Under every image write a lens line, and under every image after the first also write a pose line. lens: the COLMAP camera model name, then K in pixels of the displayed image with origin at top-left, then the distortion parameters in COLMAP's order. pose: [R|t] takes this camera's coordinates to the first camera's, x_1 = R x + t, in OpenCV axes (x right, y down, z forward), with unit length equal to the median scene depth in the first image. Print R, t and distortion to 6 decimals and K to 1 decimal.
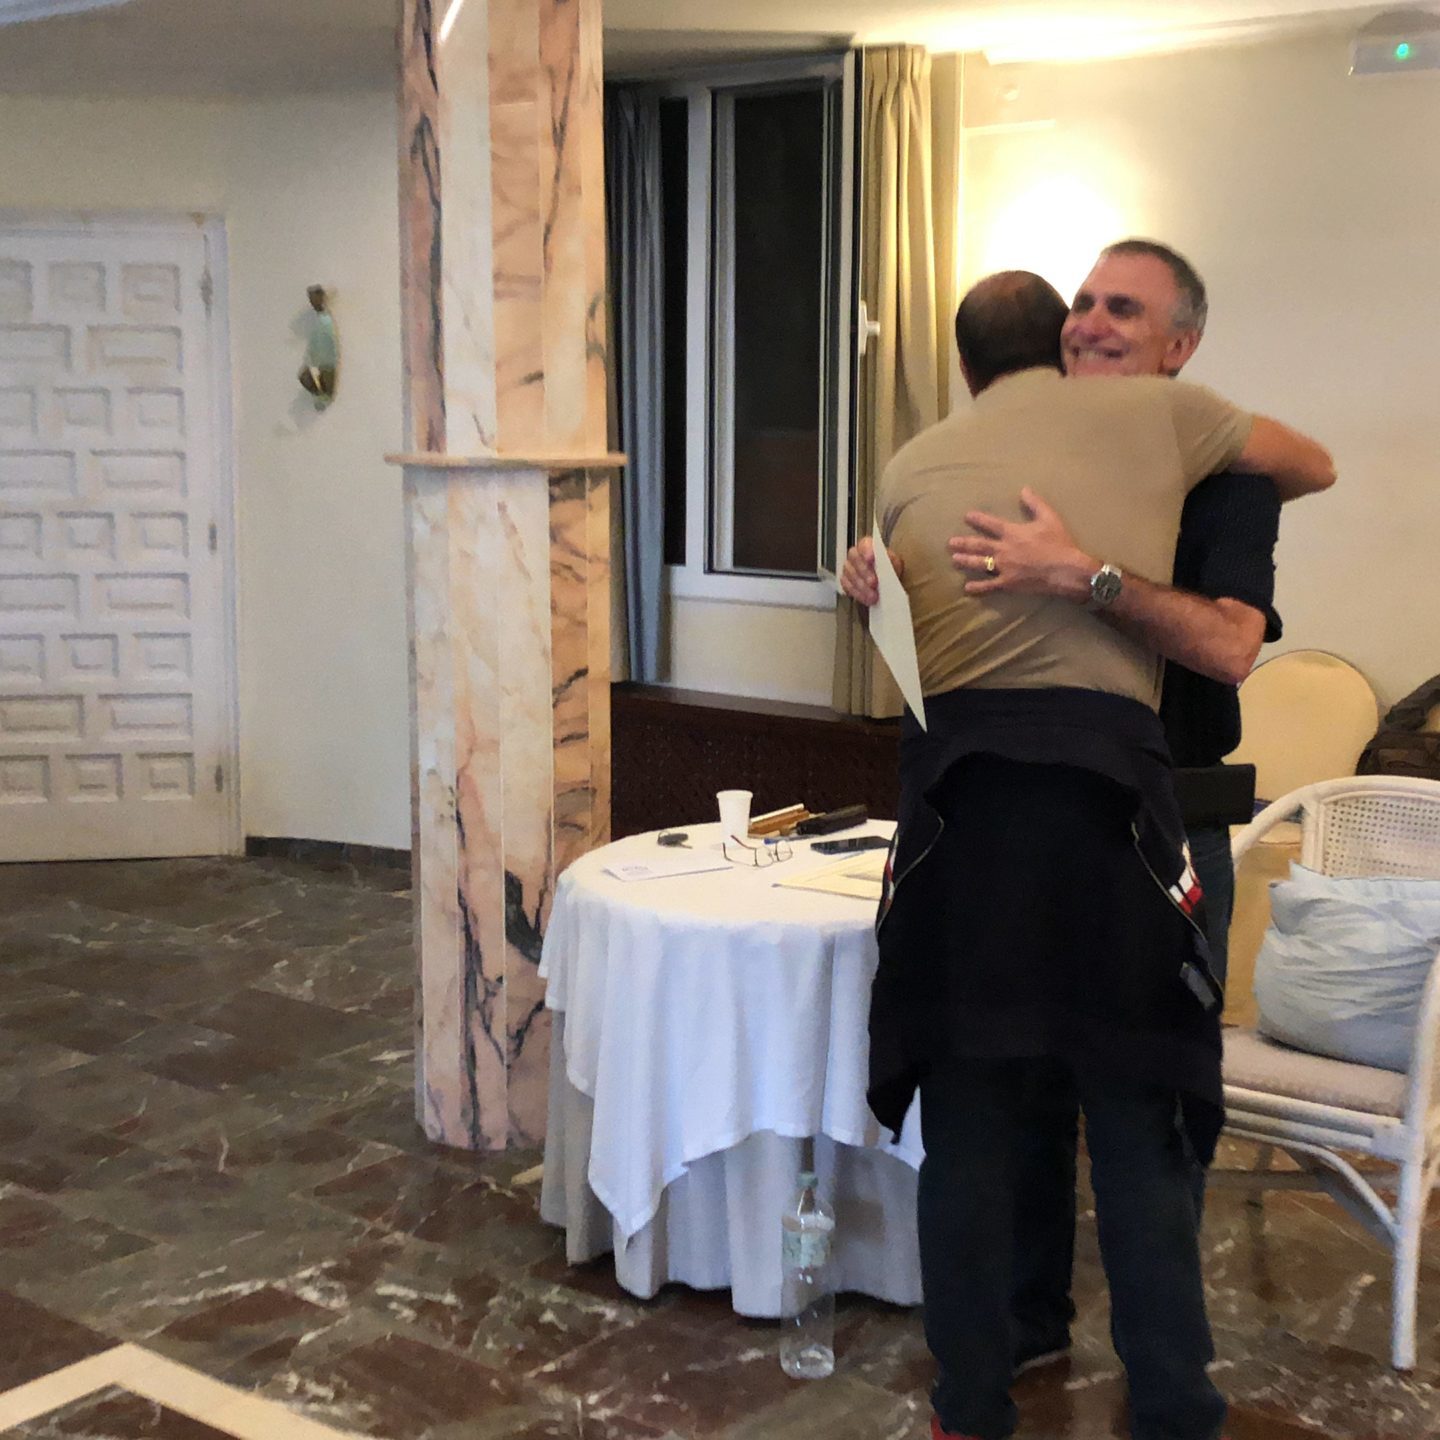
lens RADIAL K [[2268.7, 0, 722.7], [0, 2268.7, 636.4], [0, 0, 1]] dist [0.203551, -1.277486]
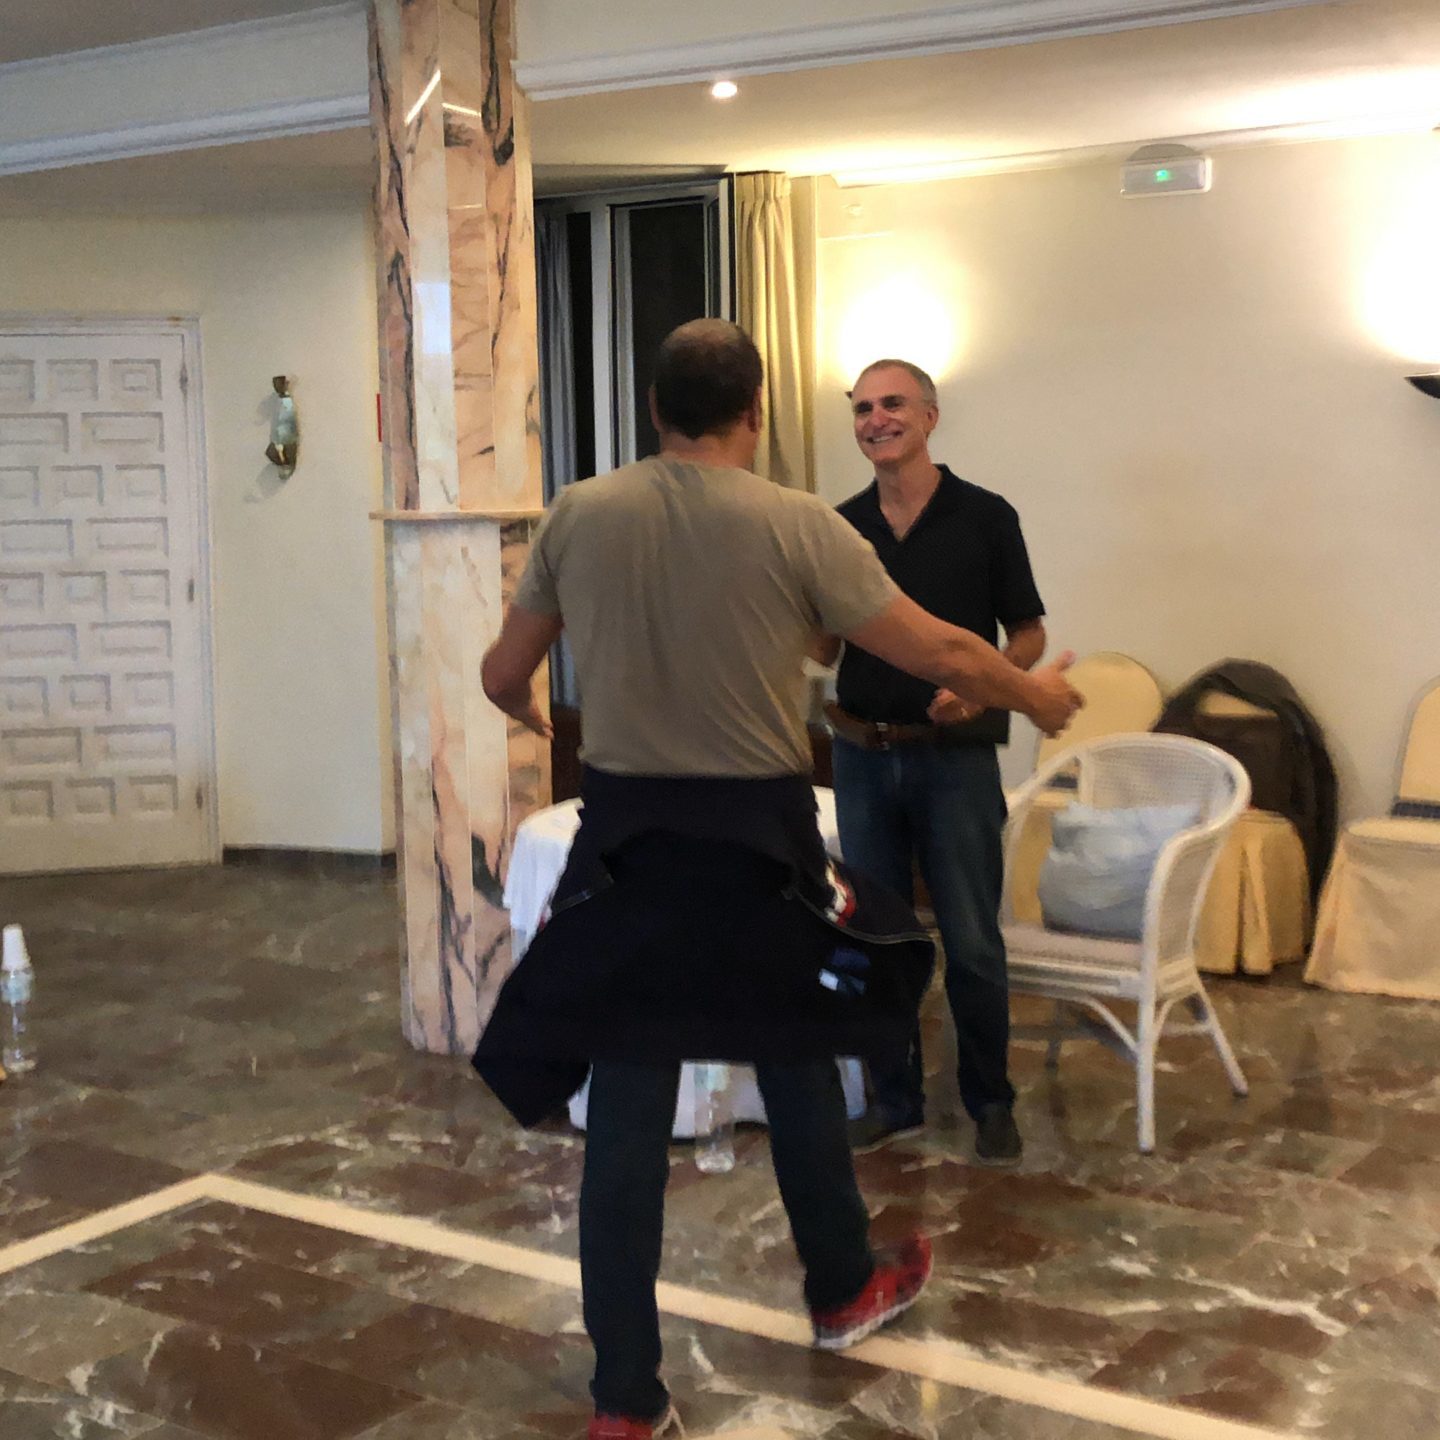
lens RADIAL K [[2268.7, 0, 722.7], [0, 2268.7, 636.4], [0, 0, 1]] dist [0.203551, -1.277486]
pose [[0.998602, -0.024861, 0.046648, -0.011066], [0.026101, 0.999317, -0.026151, 0.028909], [-0.045966, 0.027332, 0.998569, -0.290777]]
